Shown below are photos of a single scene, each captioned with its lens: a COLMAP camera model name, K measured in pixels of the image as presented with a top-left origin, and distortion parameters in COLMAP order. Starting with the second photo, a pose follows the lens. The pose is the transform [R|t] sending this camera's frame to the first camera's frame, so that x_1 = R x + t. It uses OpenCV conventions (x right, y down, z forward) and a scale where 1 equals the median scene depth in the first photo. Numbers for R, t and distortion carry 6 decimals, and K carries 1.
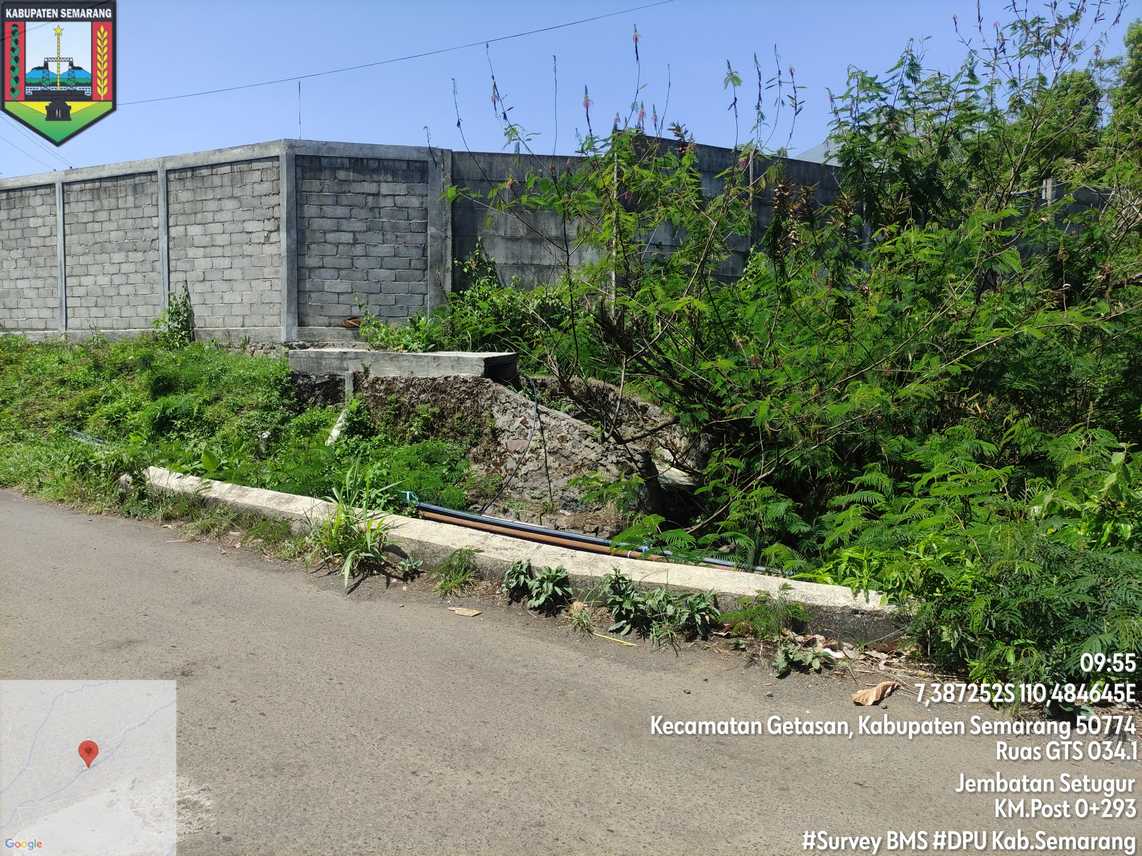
lens RADIAL K [[839.6, 0, 571.8], [0, 839.6, 422.5], [0, 0, 1]] dist [0.052672, -0.049257]
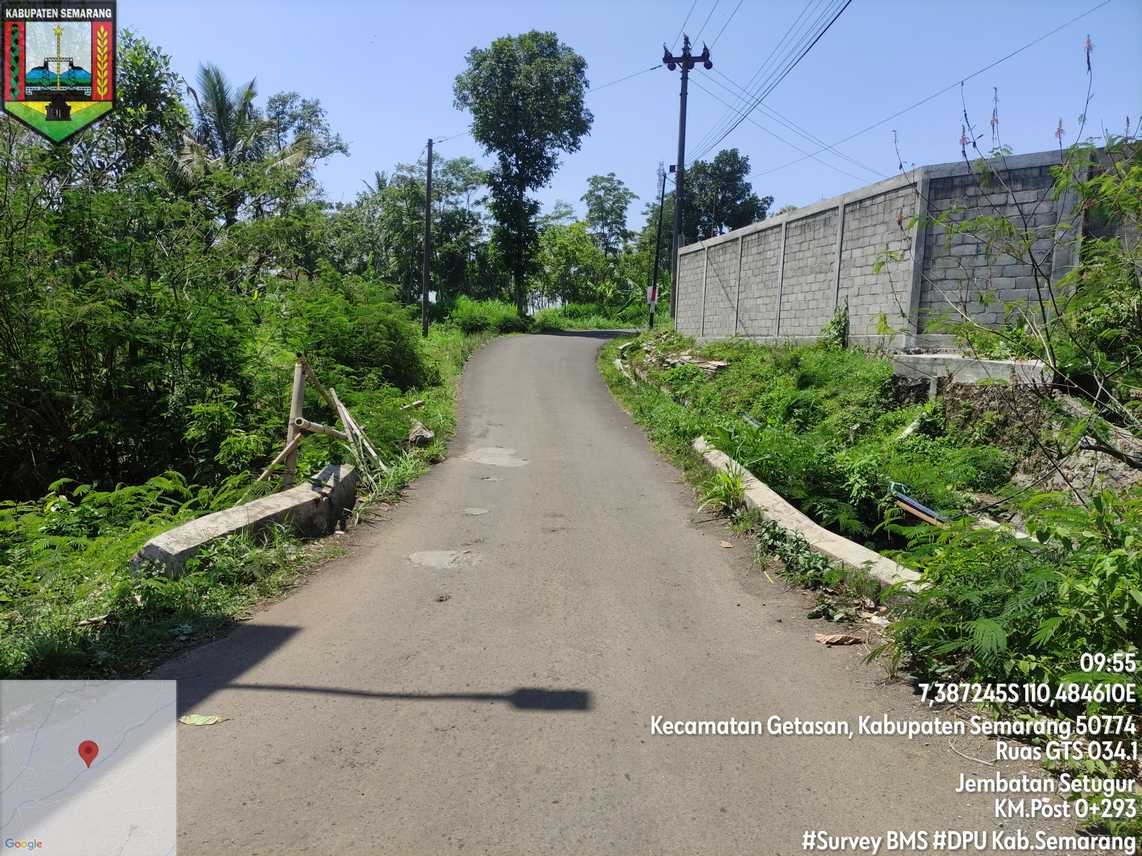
lens RADIAL K [[839.6, 0, 569.5], [0, 839.6, 426.6], [0, 0, 1]] dist [0.052672, -0.049257]
pose [[0.596060, 0.091010, -0.797765, 0.302465], [-0.086092, 0.995072, 0.049193, -0.008057], [0.798311, 0.039359, 0.600958, -0.028860]]
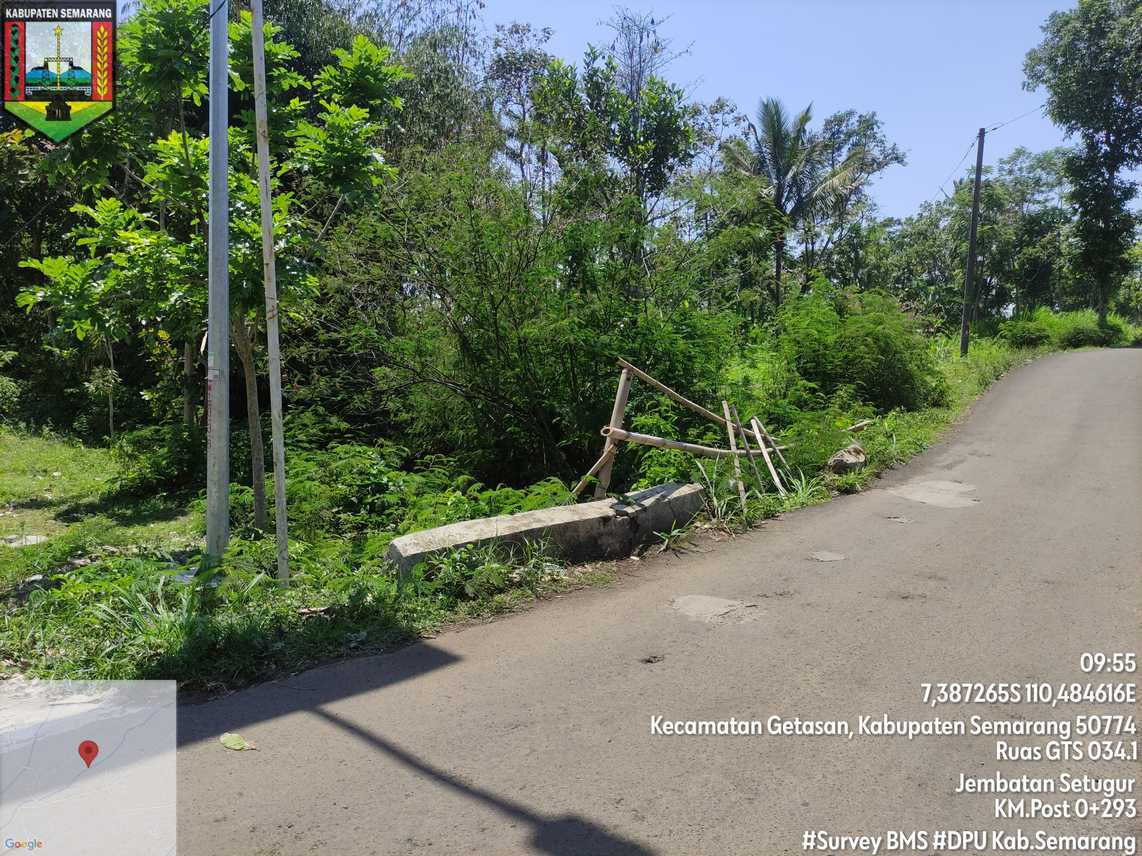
lens RADIAL K [[839.6, 0, 568.7], [0, 839.6, 430.2], [0, 0, 1]] dist [0.052672, -0.049257]
pose [[-0.014673, 0.085438, -0.996235, 0.260719], [-0.093010, 0.991906, 0.086437, -0.010817], [0.995557, 0.093928, -0.006608, 0.130442]]
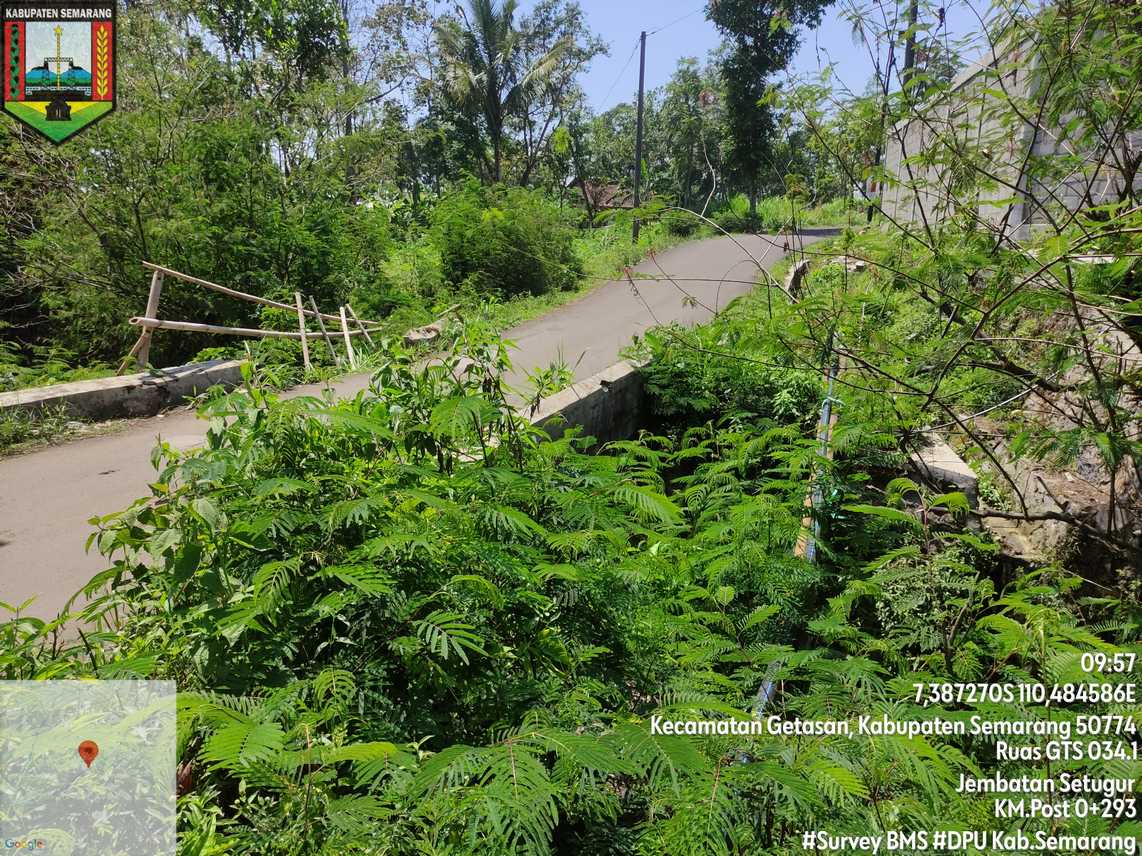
lens RADIAL K [[839.6, 0, 573.9], [0, 839.6, 433.2], [0, 0, 1]] dist [0.052672, -0.049257]
pose [[0.257070, 0.211425, -0.942982, 0.467065], [-0.076001, 0.977176, 0.198372, -0.037761], [0.963400, 0.020672, 0.267271, 0.291247]]
